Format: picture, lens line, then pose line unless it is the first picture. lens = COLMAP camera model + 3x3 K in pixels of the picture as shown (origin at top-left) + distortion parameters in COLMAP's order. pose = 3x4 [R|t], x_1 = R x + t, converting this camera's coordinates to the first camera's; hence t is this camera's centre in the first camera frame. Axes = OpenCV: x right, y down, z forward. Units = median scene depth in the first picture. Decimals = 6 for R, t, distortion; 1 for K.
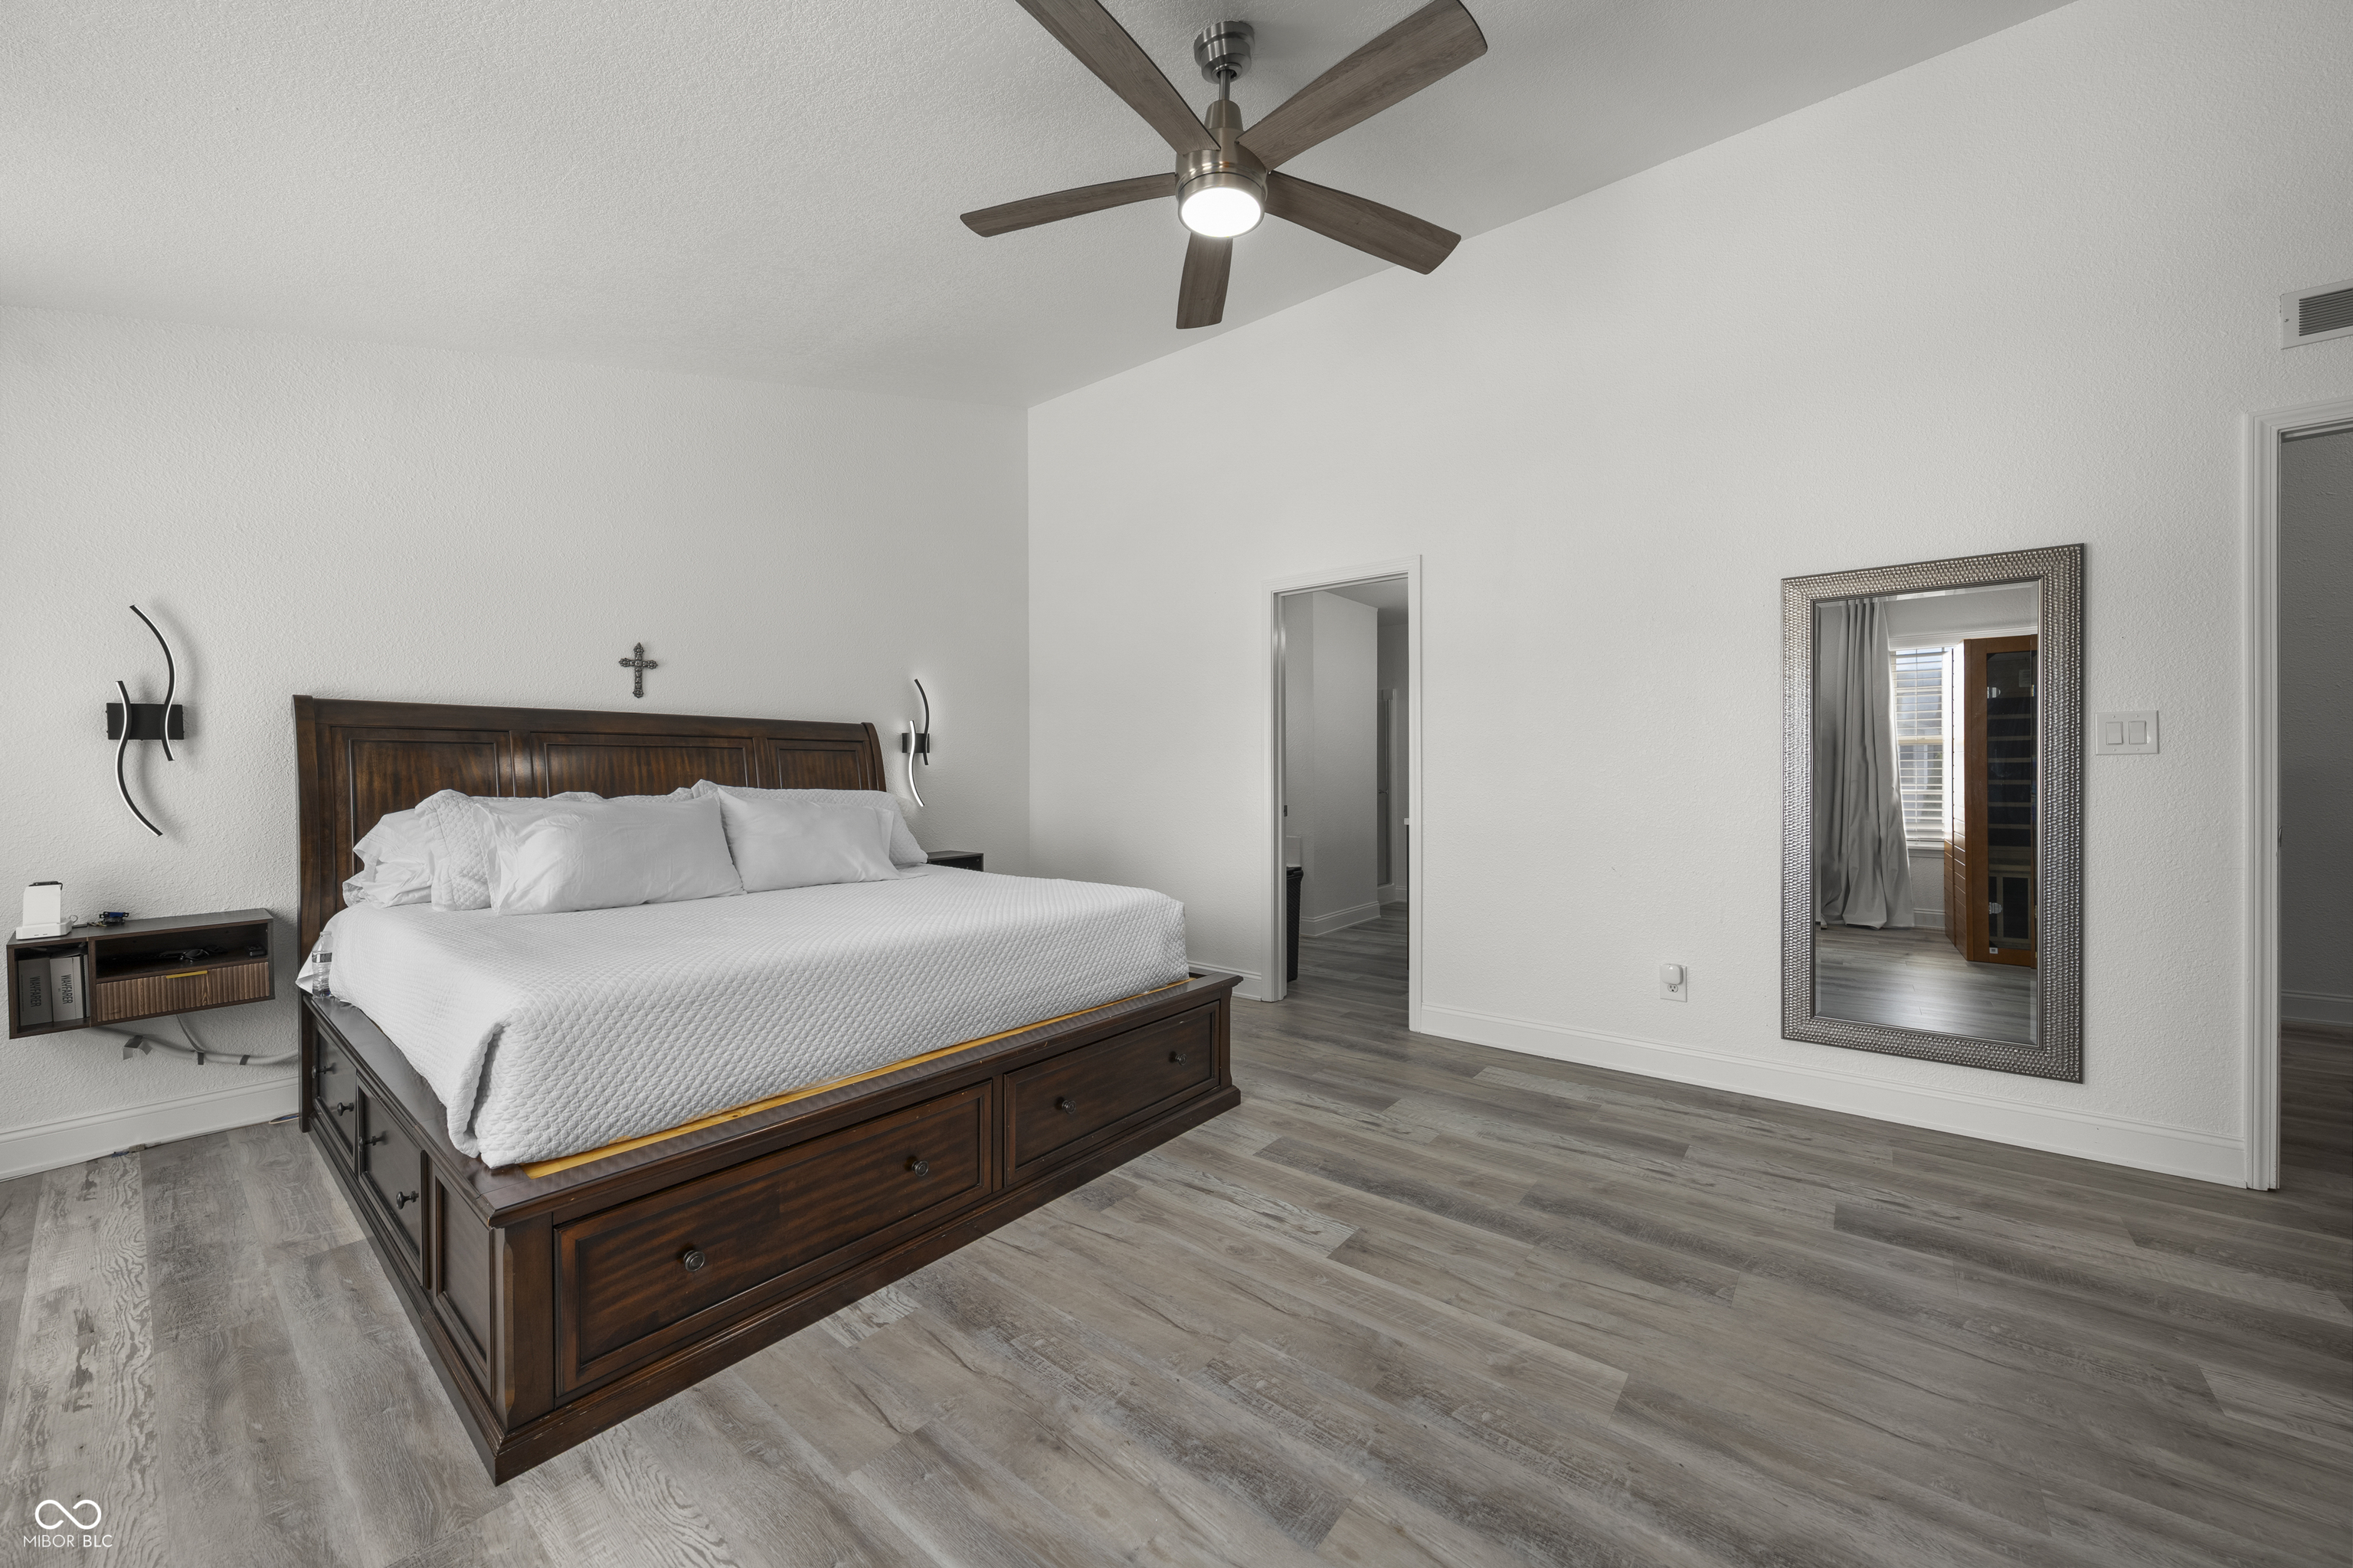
lens RADIAL K [[859.5, 0, 1178.7], [0, 859.5, 790.4], [0, 0, 1]] dist [-0.003413, 0.000105]
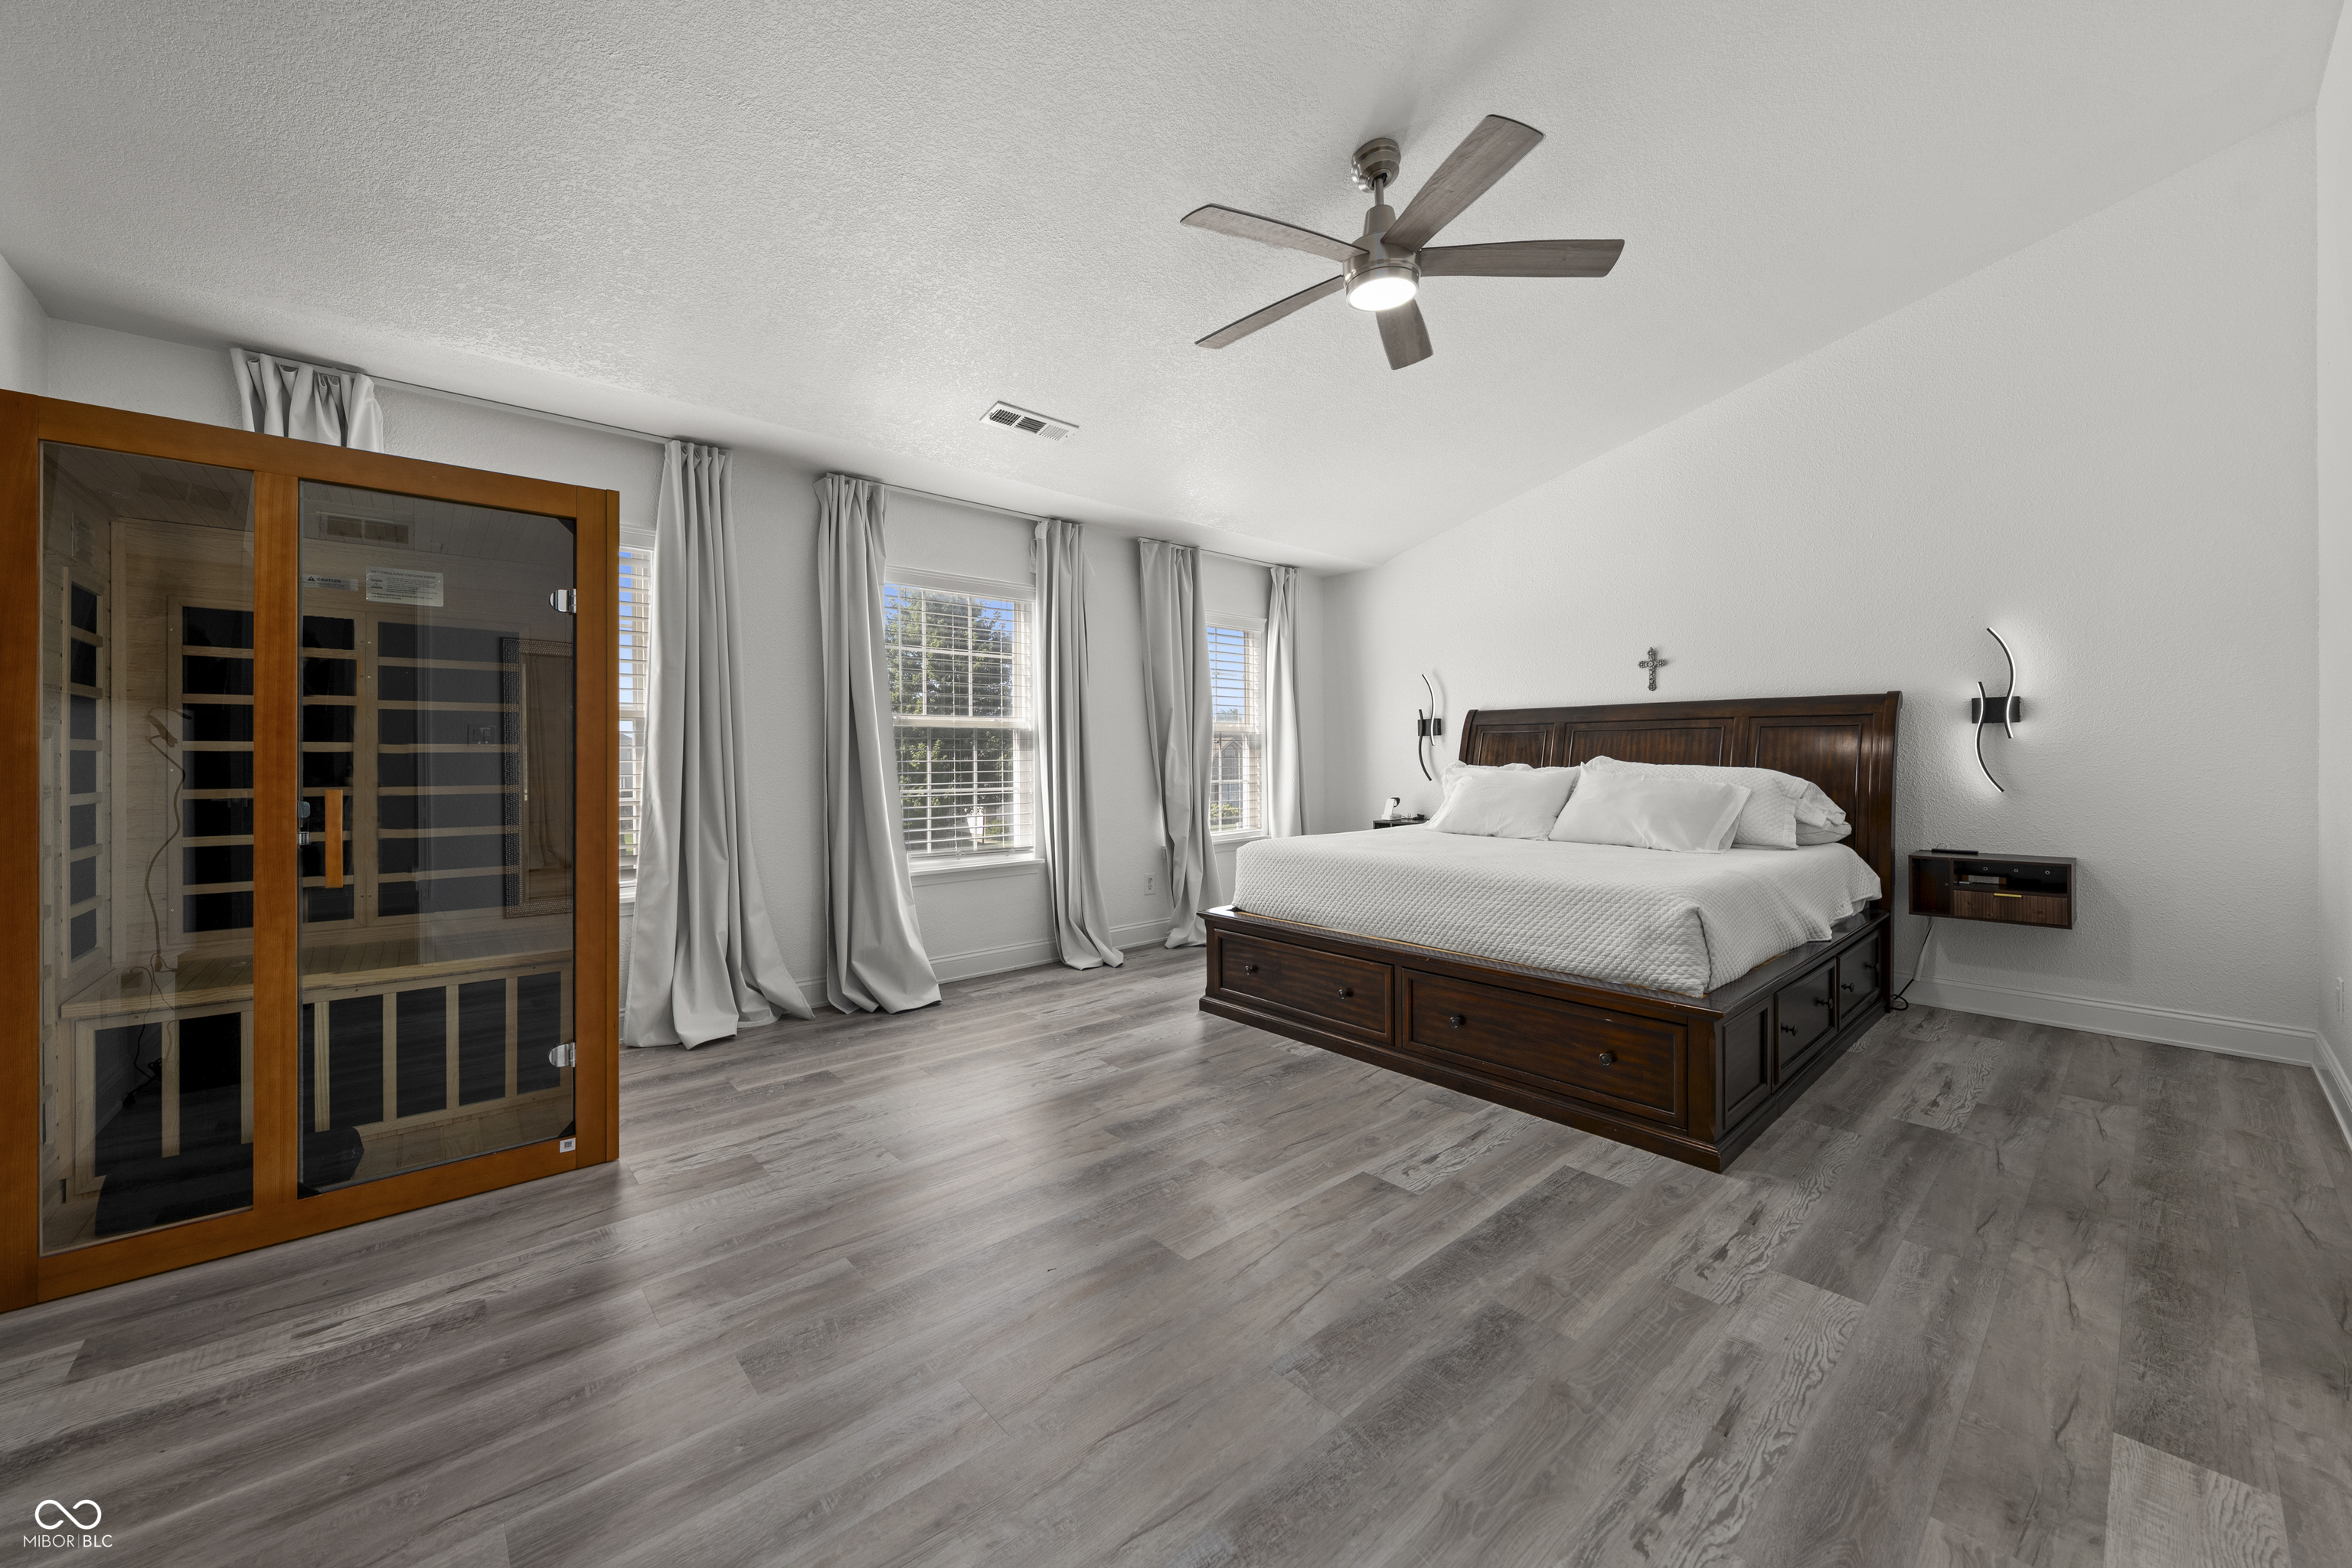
lens RADIAL K [[881.5, 0, 1172.2], [0, 881.5, 767.3], [0, 0, 1]] dist [-0.001621, -0.000033]
pose [[-0.162551, 0.015329, -0.986581, 1.081778], [-0.018619, 0.999654, 0.018600, -0.009640], [0.986524, 0.021393, -0.162209, 0.734455]]
